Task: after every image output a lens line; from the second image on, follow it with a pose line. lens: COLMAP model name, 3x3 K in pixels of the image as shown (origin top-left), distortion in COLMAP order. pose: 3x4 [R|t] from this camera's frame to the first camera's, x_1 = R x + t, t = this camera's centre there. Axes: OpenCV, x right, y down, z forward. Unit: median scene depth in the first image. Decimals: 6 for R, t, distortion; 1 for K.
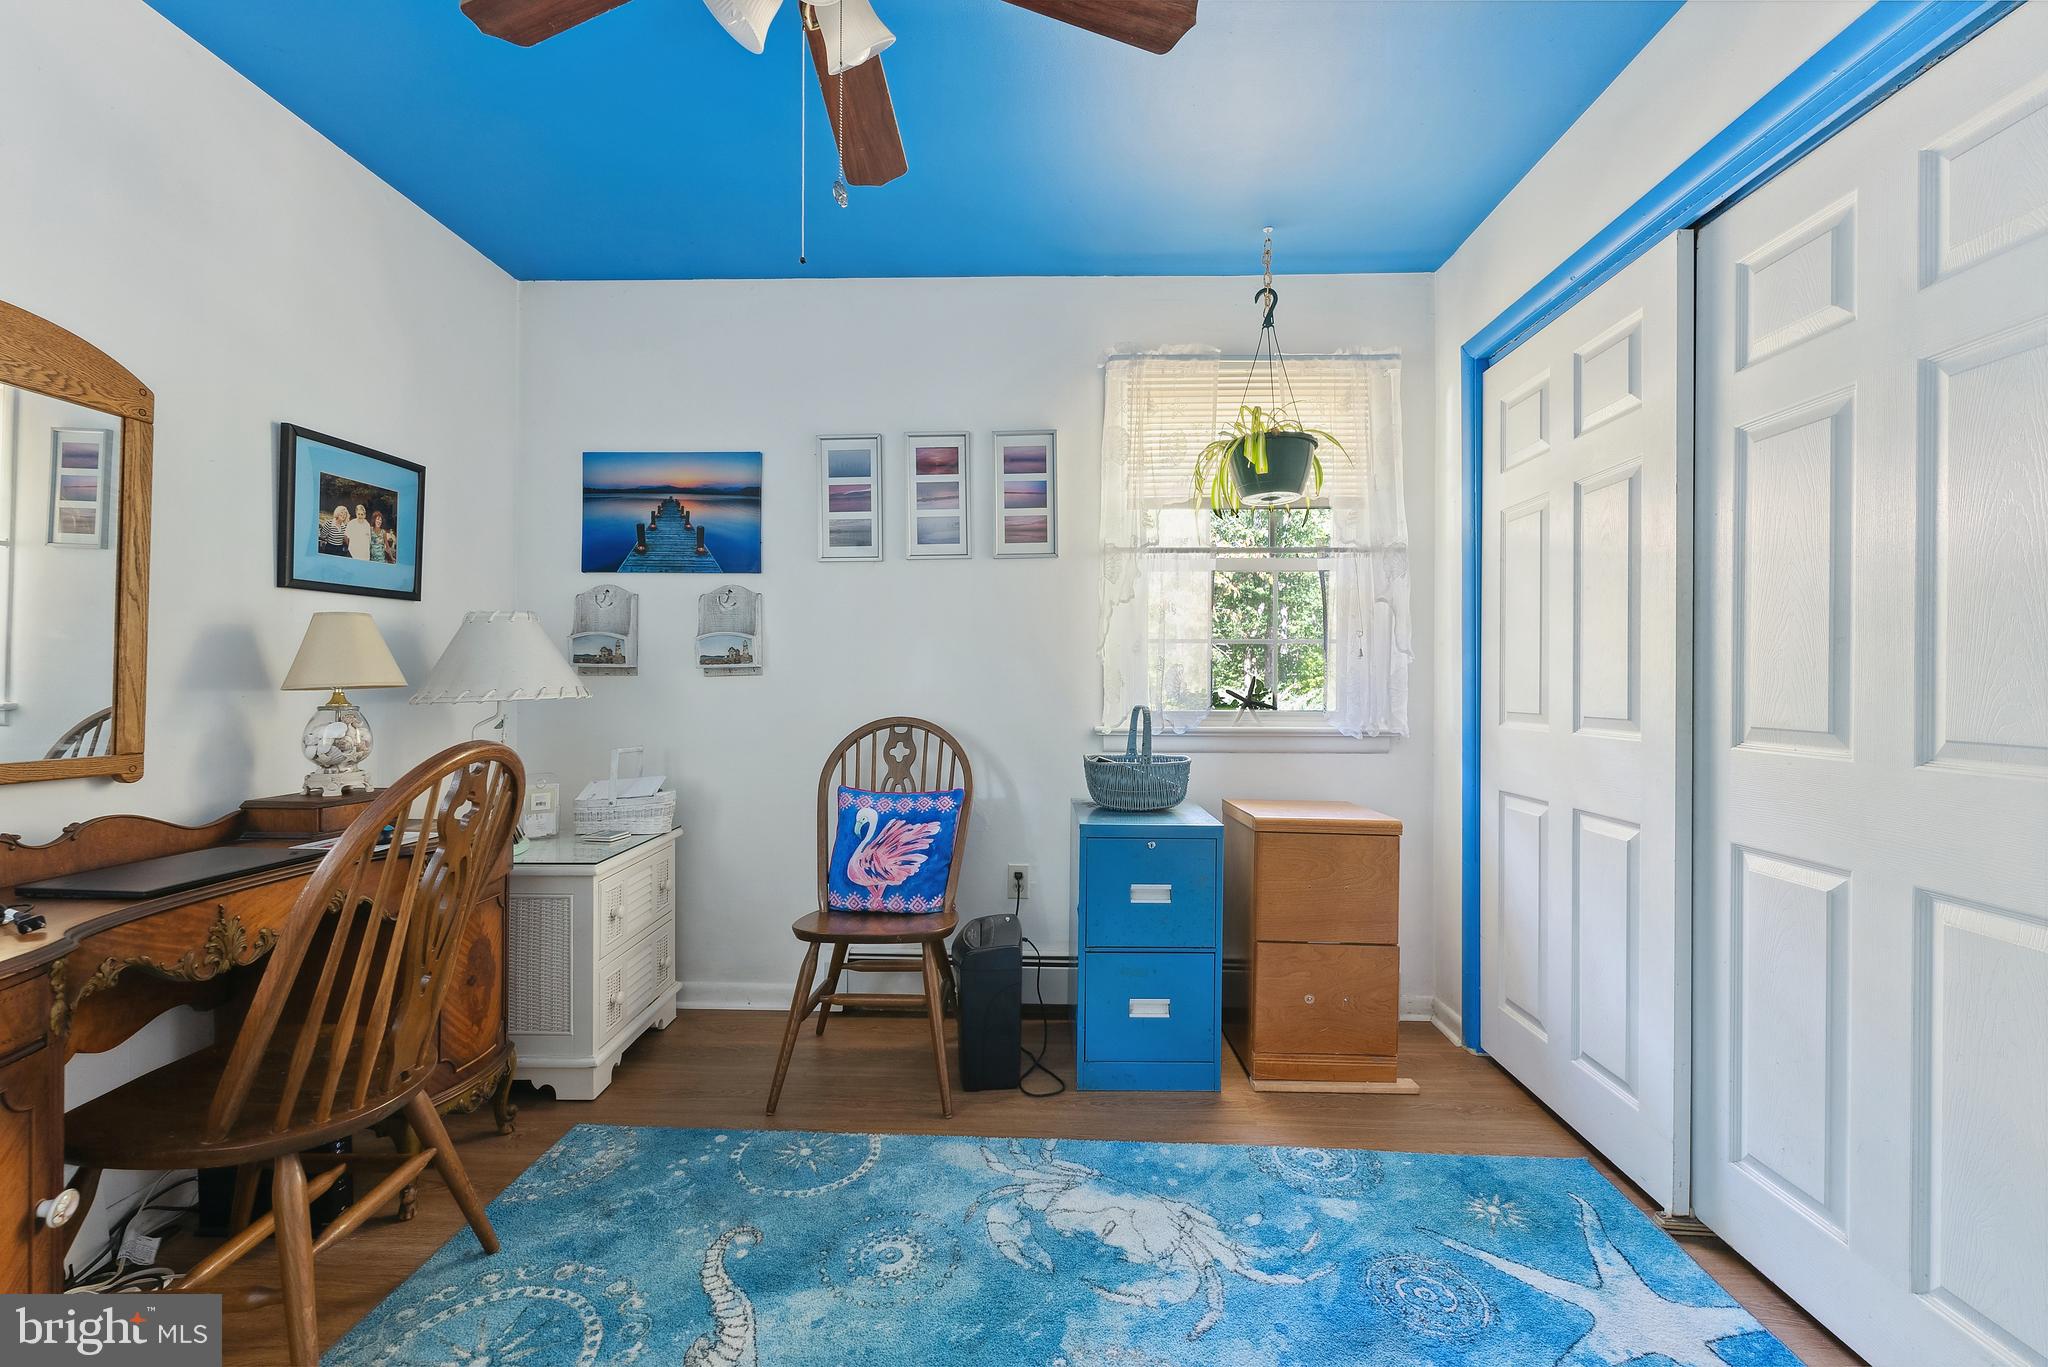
lens RADIAL K [[867.5, 0, 1033.0], [0, 867.5, 674.1], [0, 0, 1]] dist [-0.003316, 0.000098]
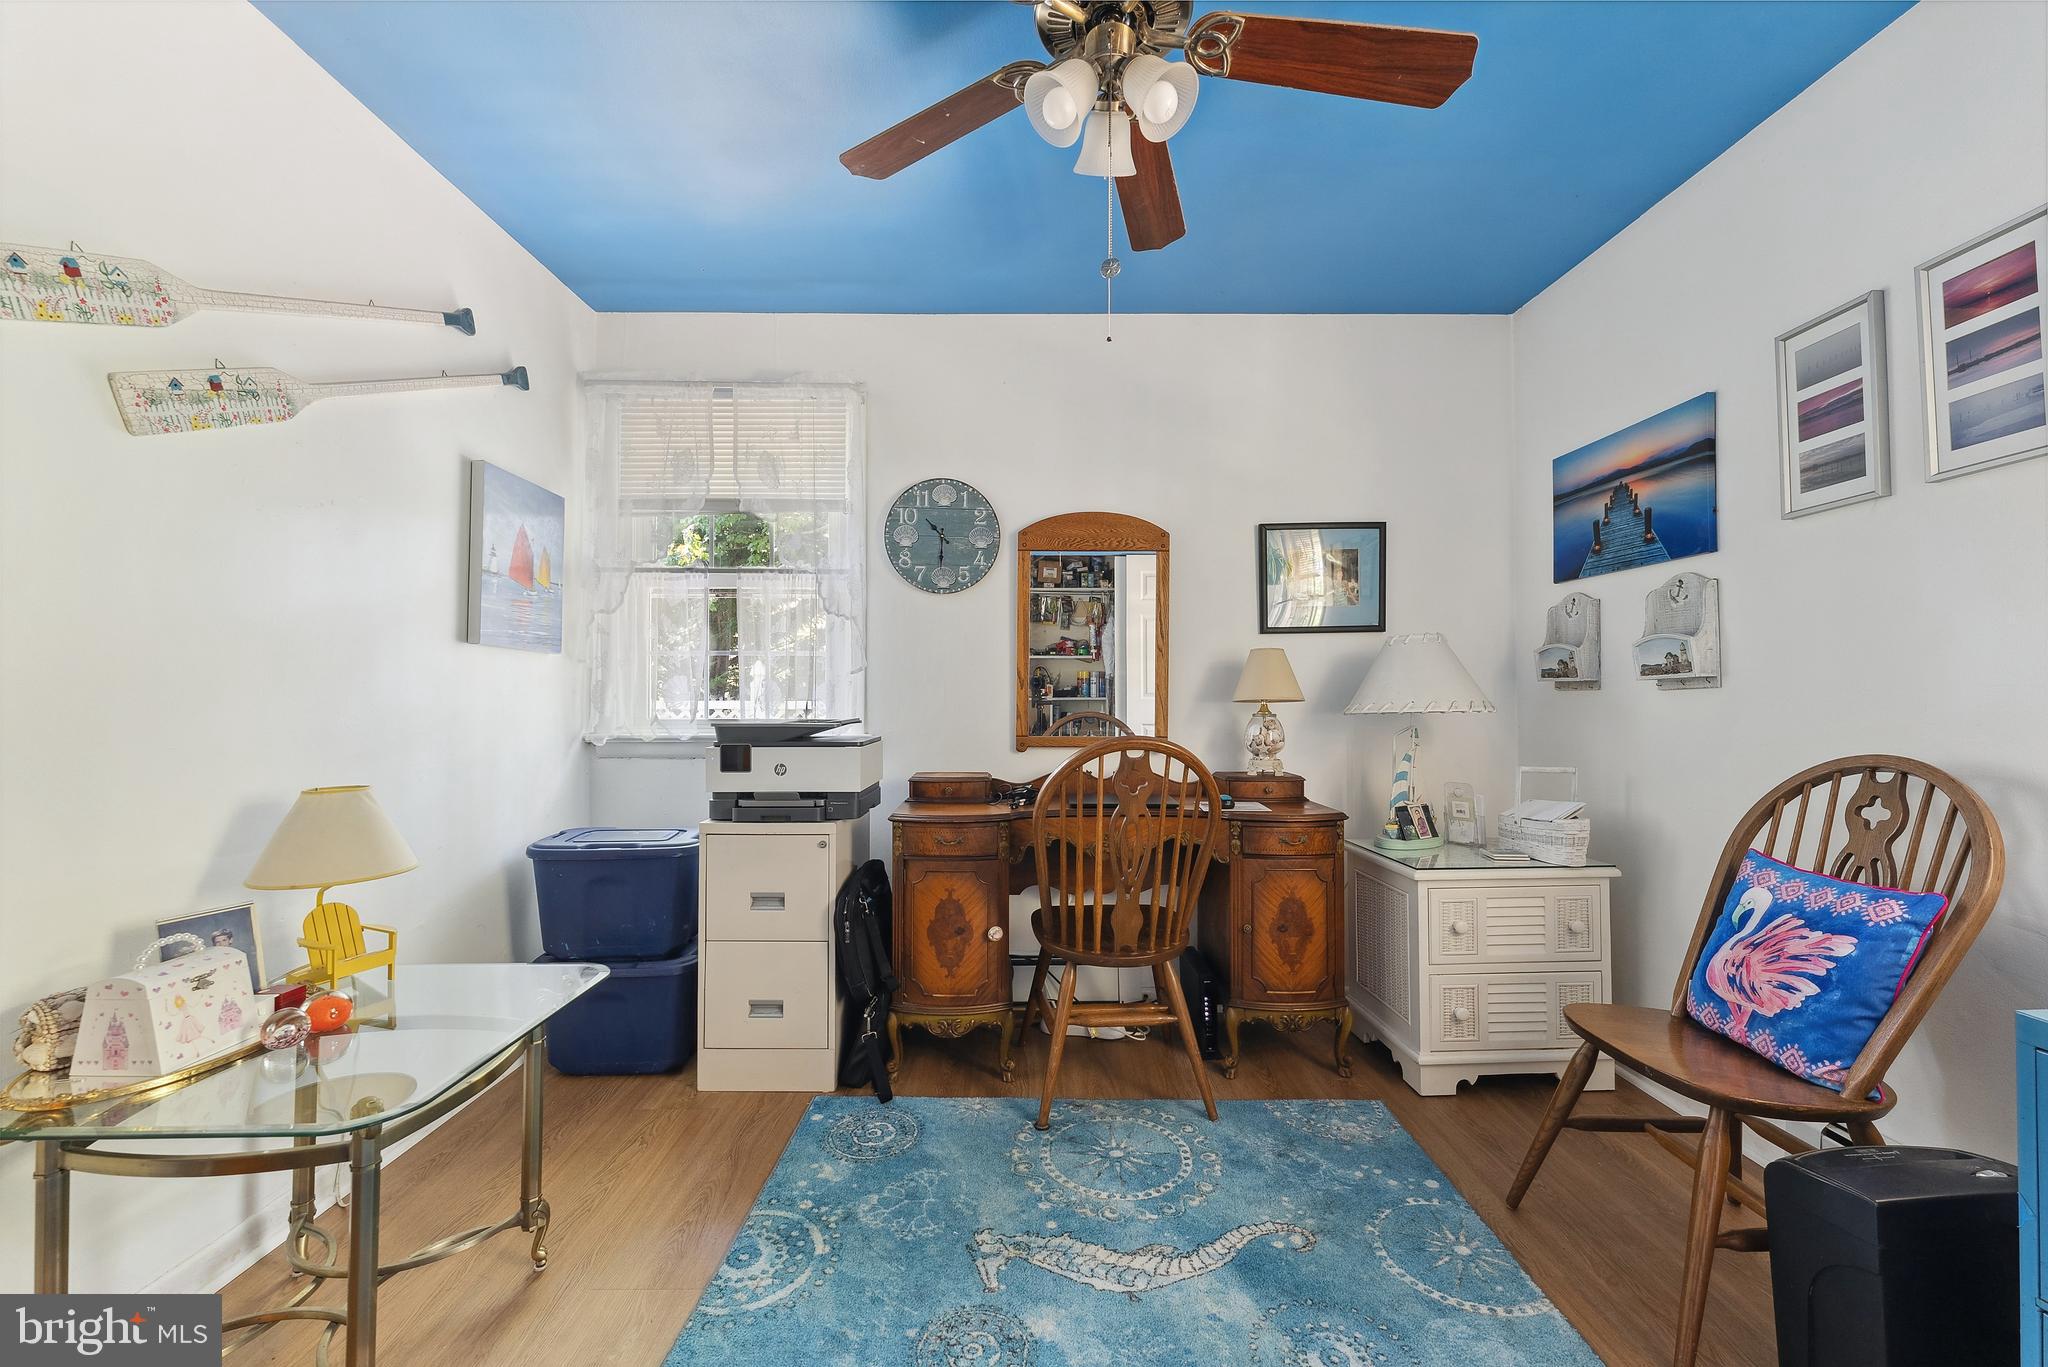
lens RADIAL K [[827.1, 0, 1024.8], [0, 827.1, 676.6], [0, 0, 1]] dist [0.003820, 0.000069]
pose [[0.029186, -0.026810, -0.999214, 0.422430], [0.007826, 0.999616, -0.026592, 0.006537], [0.999543, -0.007044, 0.029385, 0.422921]]
